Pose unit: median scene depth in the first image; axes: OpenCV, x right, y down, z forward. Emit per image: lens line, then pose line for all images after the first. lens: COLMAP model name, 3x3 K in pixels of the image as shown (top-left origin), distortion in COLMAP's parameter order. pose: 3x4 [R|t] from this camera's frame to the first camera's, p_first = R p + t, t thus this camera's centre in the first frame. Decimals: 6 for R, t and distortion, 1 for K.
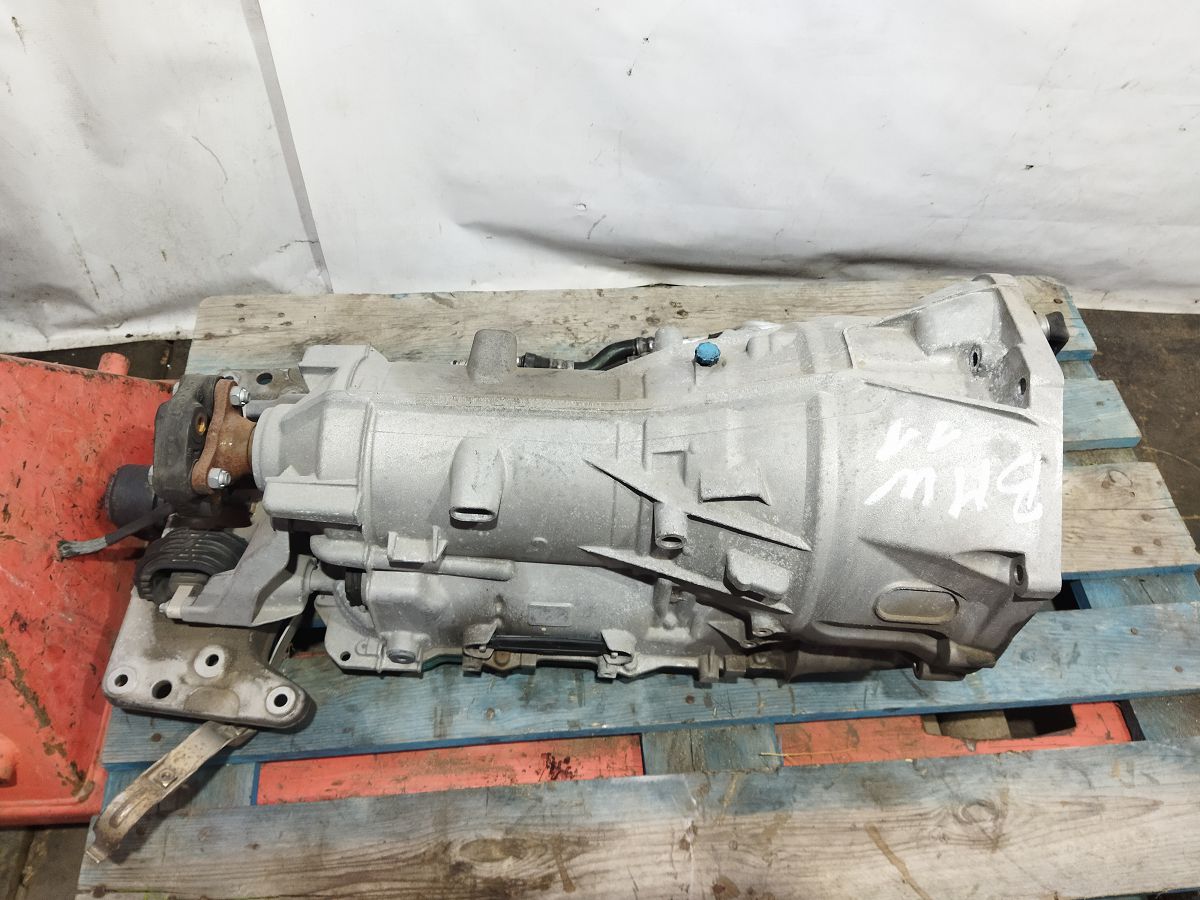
lens RADIAL K [[924.8, 0, 606.3], [0, 924.8, 443.1], [0, 0, 1]] dist [0.038507, -0.060717]
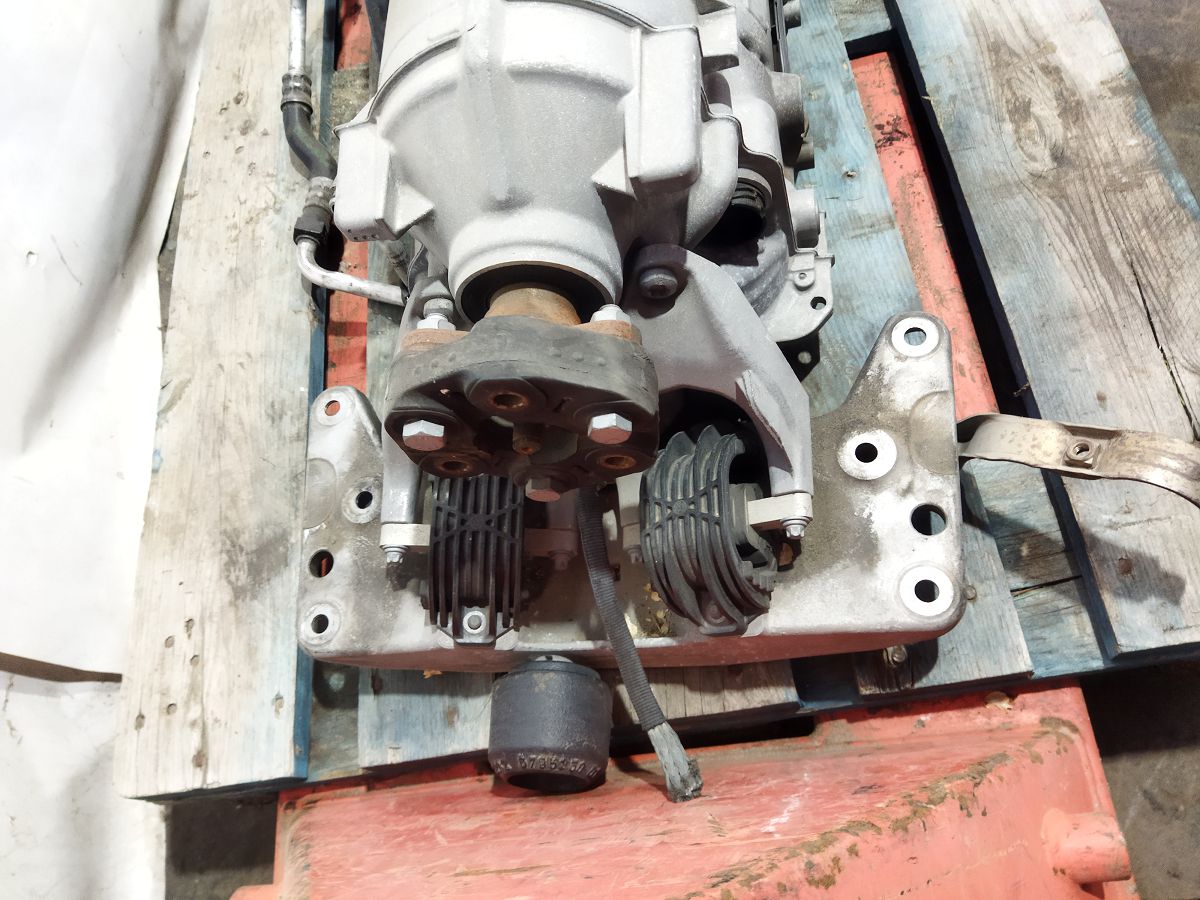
lens RADIAL K [[924.8, 0, 613.2], [0, 924.8, 459.3], [0, 0, 1]] dist [0.038507, -0.060717]
pose [[-0.041766, -0.925365, 0.376771, -0.650032], [0.937880, 0.093689, 0.334071, -0.118731], [-0.344437, 0.367318, 0.863968, 0.546185]]
